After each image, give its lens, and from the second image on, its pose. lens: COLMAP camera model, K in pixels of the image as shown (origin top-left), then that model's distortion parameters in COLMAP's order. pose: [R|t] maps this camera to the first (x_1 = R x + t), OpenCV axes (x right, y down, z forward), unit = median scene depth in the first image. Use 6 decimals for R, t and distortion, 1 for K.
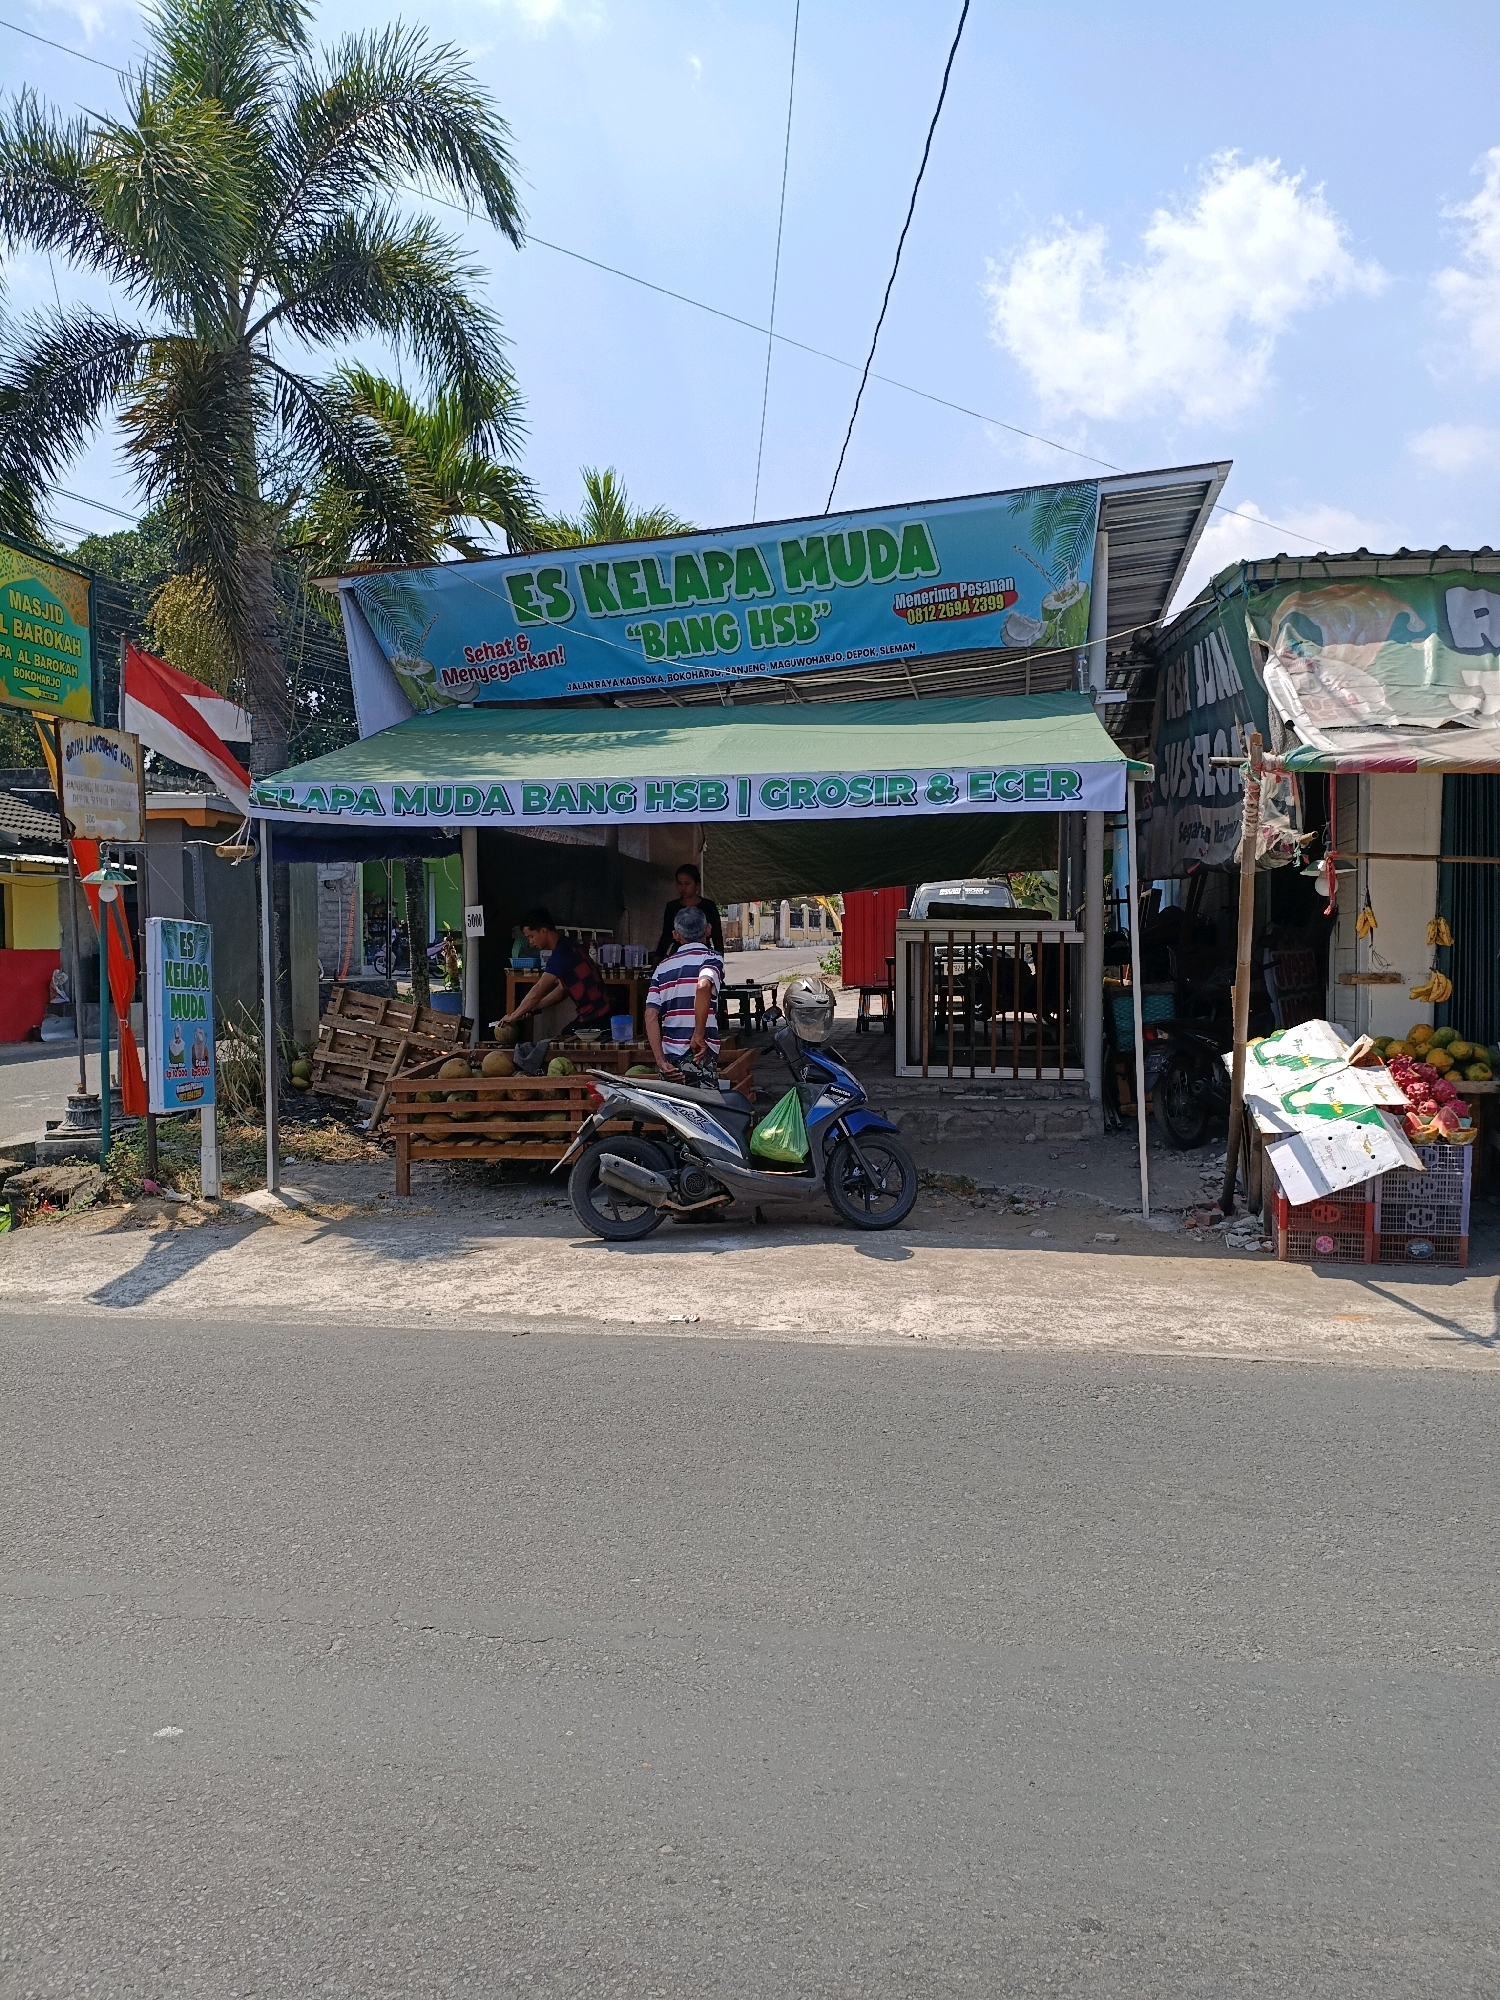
lens RADIAL K [[1544.5, 0, 738.9], [0, 1544.5, 1010.3], [0, 0, 1]] dist [0.058114, -0.095680]
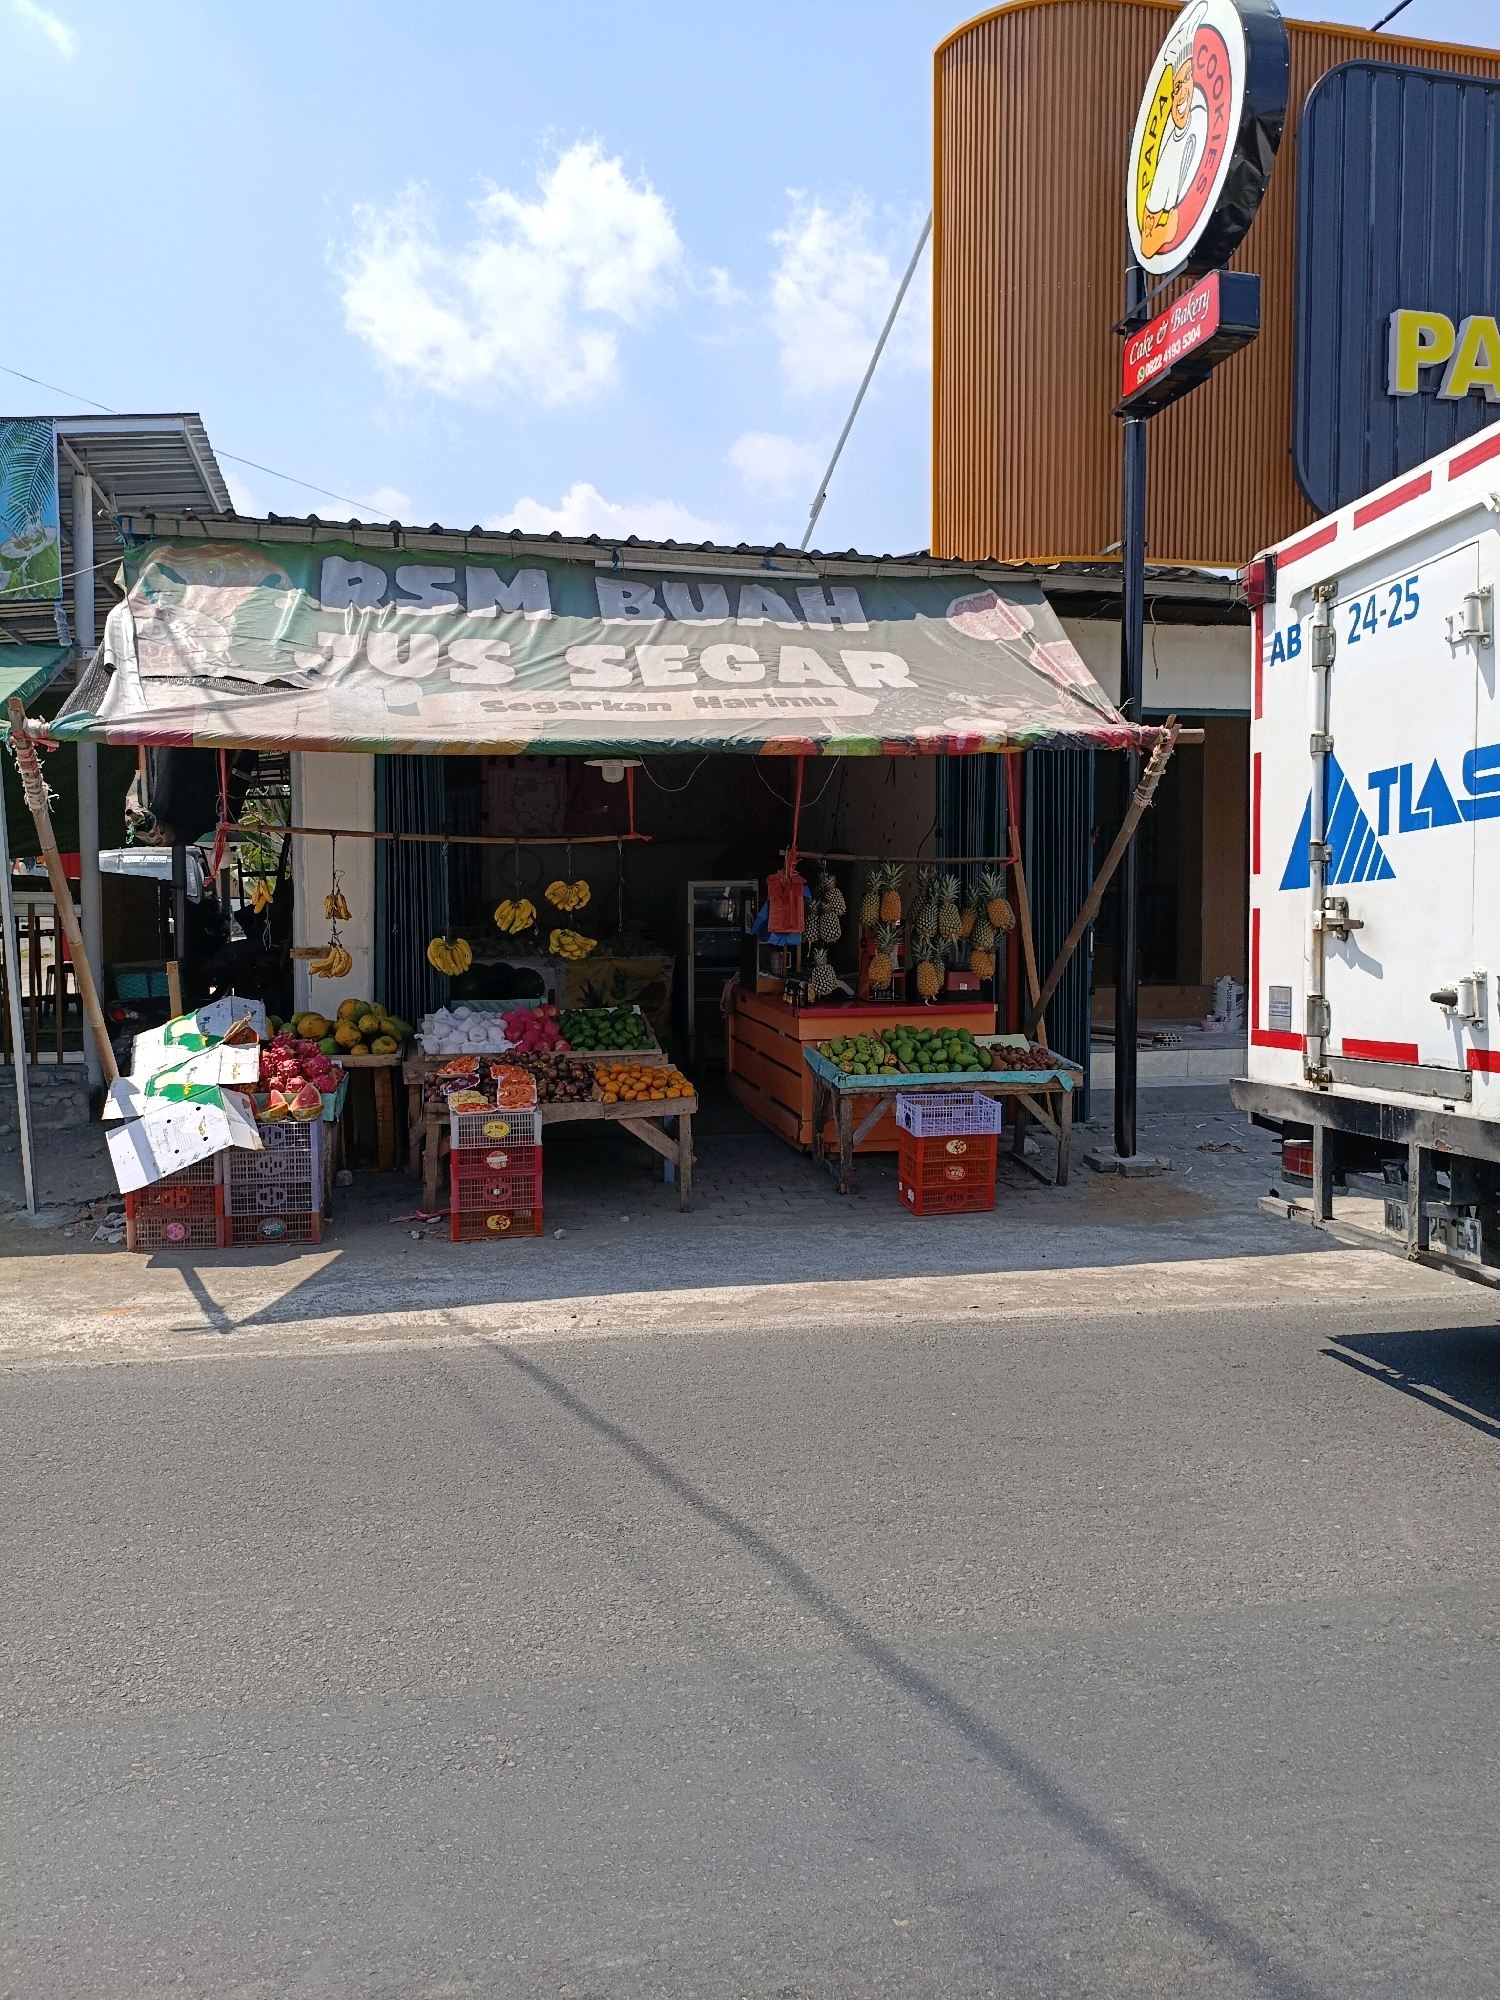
lens RADIAL K [[1524.5, 0, 751.3], [0, 1524.5, 996.8], [0, 0, 1]] dist [0.055078, -0.000041]
pose [[0.951877, -0.022508, 0.305652, 0.421044], [0.019625, 0.999729, 0.012503, 0.000689], [-0.305851, -0.005903, 0.952061, -0.013757]]
